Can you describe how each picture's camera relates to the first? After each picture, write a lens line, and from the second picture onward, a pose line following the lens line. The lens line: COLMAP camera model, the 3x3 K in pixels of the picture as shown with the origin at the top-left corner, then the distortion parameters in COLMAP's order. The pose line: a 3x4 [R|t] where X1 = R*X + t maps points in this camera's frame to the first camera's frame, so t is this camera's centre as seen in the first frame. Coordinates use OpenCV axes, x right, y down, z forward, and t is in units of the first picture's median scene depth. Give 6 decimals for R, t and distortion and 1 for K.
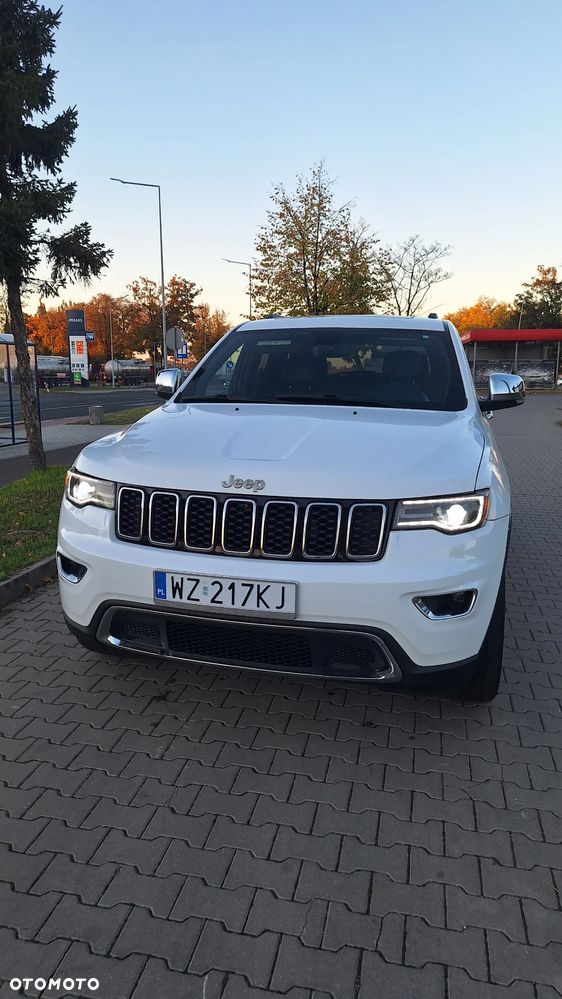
lens RADIAL K [[706.0, 0, 264.5], [0, 706.0, 498.2], [0, 0, 1]] dist [0.086904, -0.000673]
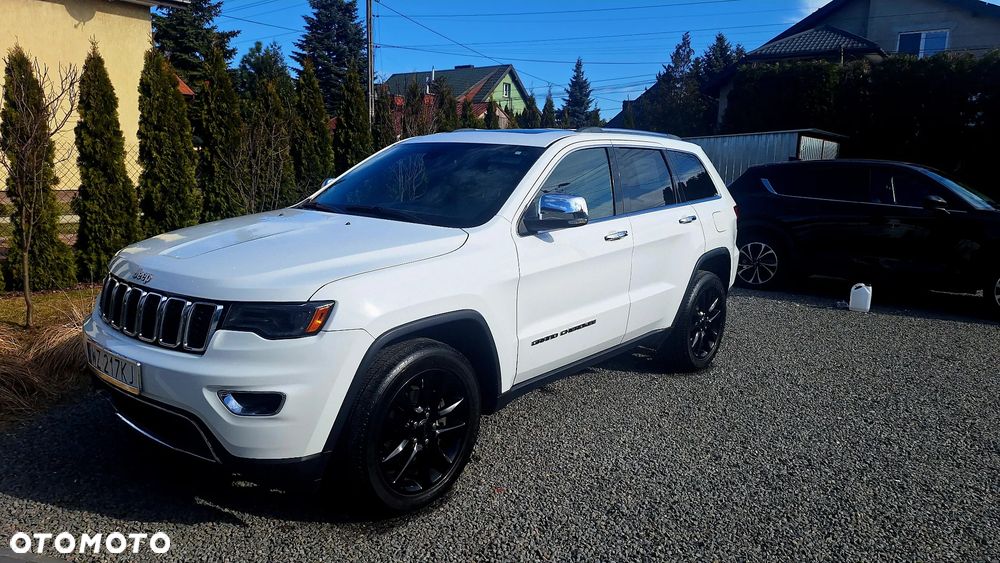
lens RADIAL K [[692.2, 0, 486.8], [0, 692.2, 288.2], [0, 0, 1]] dist [0.096038, -0.097094]
pose [[0.896322, 0.088712, -0.434439, 1.018960], [-0.097267, 0.995255, 0.002552, -0.060069], [0.432604, 0.039969, 0.900698, 0.196088]]
